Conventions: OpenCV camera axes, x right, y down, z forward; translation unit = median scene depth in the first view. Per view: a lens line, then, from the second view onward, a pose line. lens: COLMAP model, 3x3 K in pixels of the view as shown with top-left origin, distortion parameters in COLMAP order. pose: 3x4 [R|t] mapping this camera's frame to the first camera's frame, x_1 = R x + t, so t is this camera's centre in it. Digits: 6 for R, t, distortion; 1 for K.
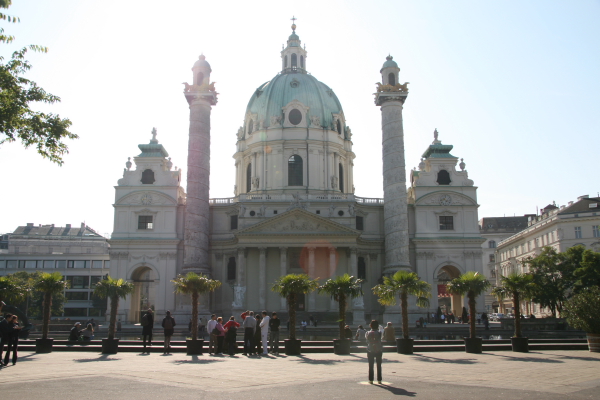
lens RADIAL K [[605.4, 0, 298.9], [0, 605.4, 198.7], [0, 0, 1]] dist [-0.028297, 0.000000]
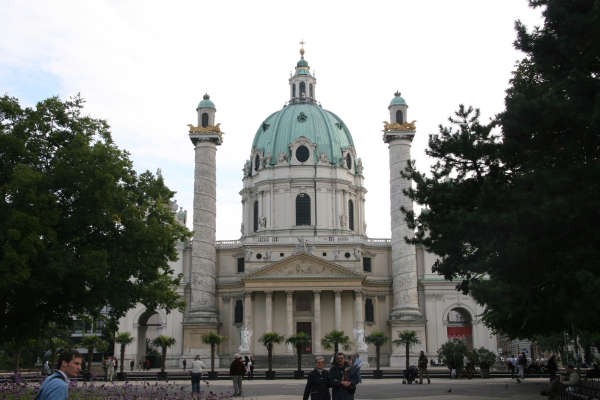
lens RADIAL K [[783.8, 0, 300.5], [0, 783.8, 201.1], [0, 0, 1]] dist [0.045655, 0.000000]
pose [[0.999343, -0.012040, -0.034174, 0.035104], [0.011739, 0.999891, -0.008994, -0.051742], [0.034279, 0.008587, 0.999375, -0.277659]]
